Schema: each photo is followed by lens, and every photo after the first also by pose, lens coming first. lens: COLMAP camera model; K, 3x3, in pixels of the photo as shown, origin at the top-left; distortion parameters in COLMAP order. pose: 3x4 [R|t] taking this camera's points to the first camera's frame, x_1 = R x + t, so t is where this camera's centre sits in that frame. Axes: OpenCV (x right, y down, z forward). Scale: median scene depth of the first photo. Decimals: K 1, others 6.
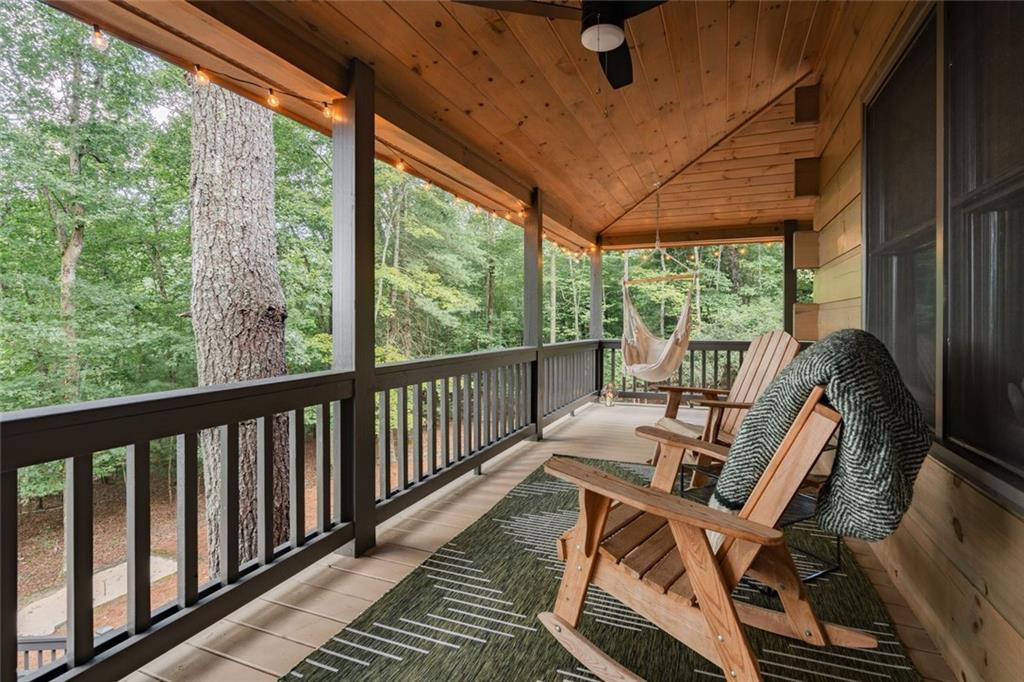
lens RADIAL K [[521.2, 0, 511.2], [0, 521.2, 330.2], [0, 0, 1]] dist [0.002481, 0.000283]
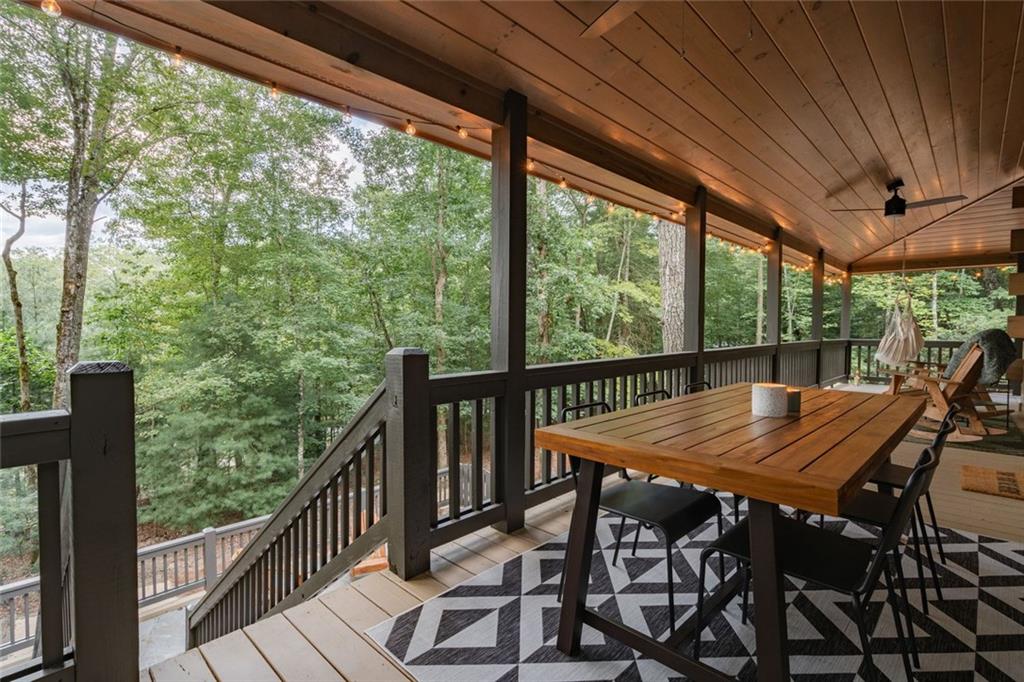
lens RADIAL K [[485.9, 0, 510.6], [0, 485.9, 343.5], [0, 0, 1]] dist [0.001074, -0.000372]
pose [[0.931700, 0.016944, -0.362835, -0.211401], [-0.010210, 0.999738, 0.020468, 0.011986], [0.363086, -0.015365, 0.931629, -0.578781]]
